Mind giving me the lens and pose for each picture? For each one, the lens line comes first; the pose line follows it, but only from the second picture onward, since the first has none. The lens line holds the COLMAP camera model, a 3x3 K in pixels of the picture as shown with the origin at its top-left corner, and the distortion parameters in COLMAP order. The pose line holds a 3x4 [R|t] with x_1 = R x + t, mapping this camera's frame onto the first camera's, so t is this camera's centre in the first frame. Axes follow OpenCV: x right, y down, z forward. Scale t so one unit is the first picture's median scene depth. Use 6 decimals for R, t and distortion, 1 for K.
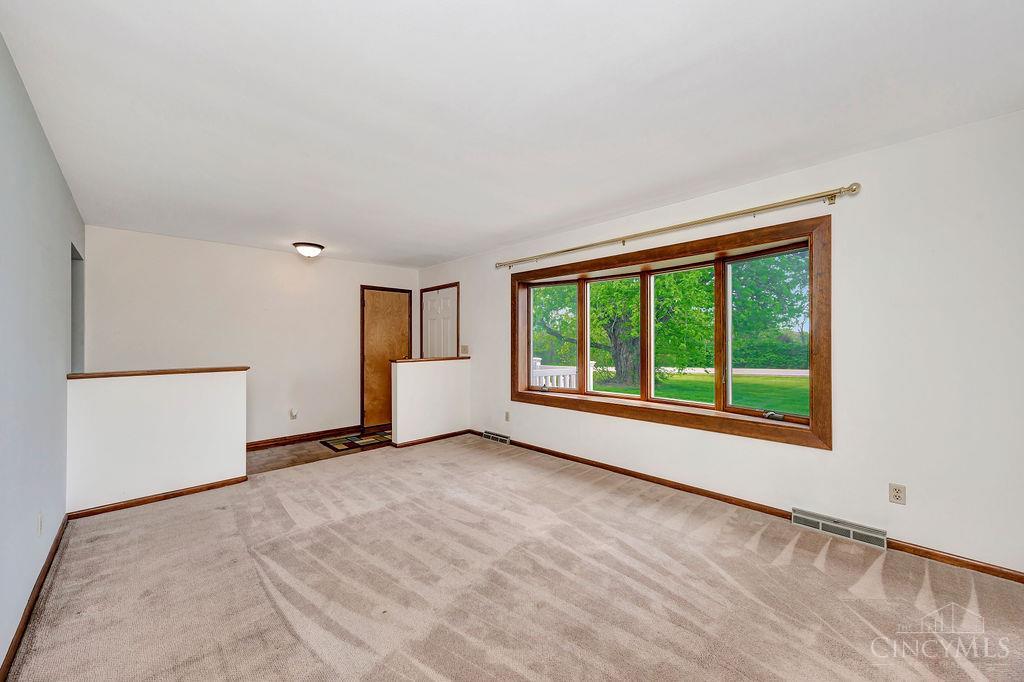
lens RADIAL K [[394.5, 0, 518.7], [0, 394.5, 339.7], [0, 0, 1]] dist [-0.012950, 0.000062]
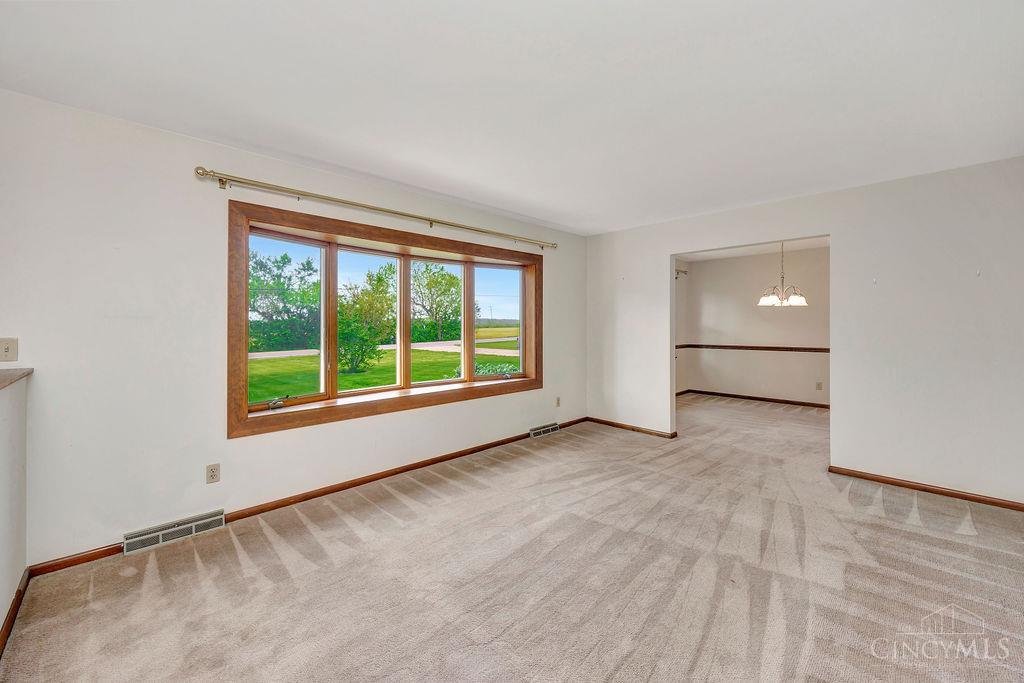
lens RADIAL K [[394.5, 0, 539.3], [0, 394.5, 315.9], [0, 0, 1]] dist [-0.012950, 0.000062]
pose [[-0.040550, 0.031007, 0.998696, -0.559829], [0.004563, 0.999514, -0.030847, 0.008113], [-0.999167, 0.003306, -0.040672, 0.607322]]
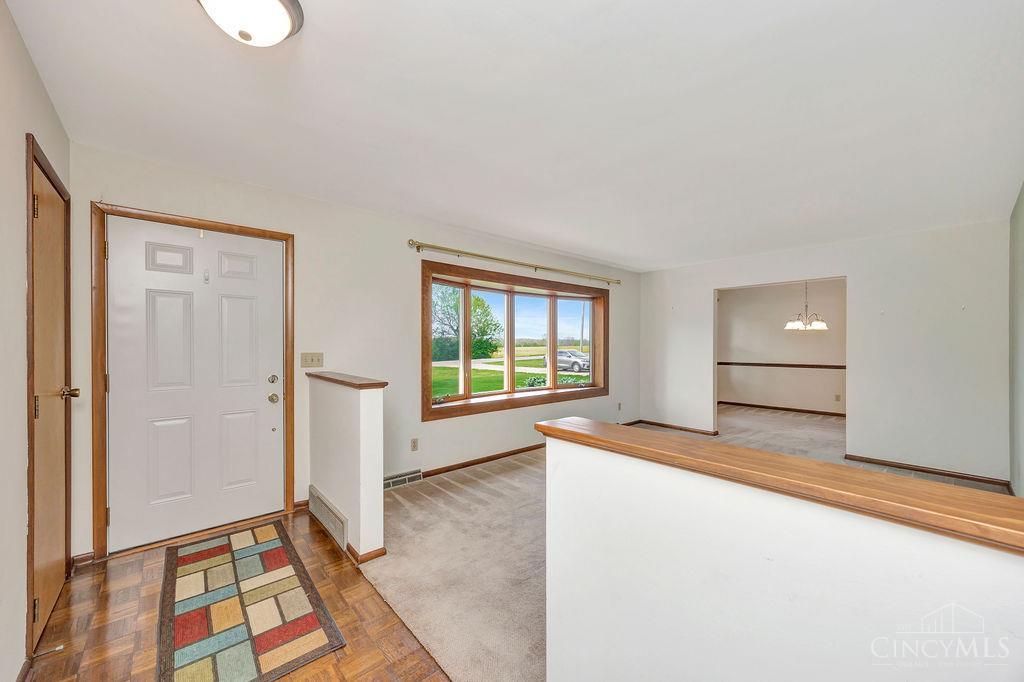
lens RADIAL K [[394.5, 0, 519.6], [0, 394.5, 339.6], [0, 0, 1]] dist [-0.012950, 0.000062]
pose [[0.020497, 0.018625, 0.999616, -0.794898], [0.000314, 0.999826, -0.018635, 0.006505], [-0.999790, 0.000696, 0.020488, 0.793919]]
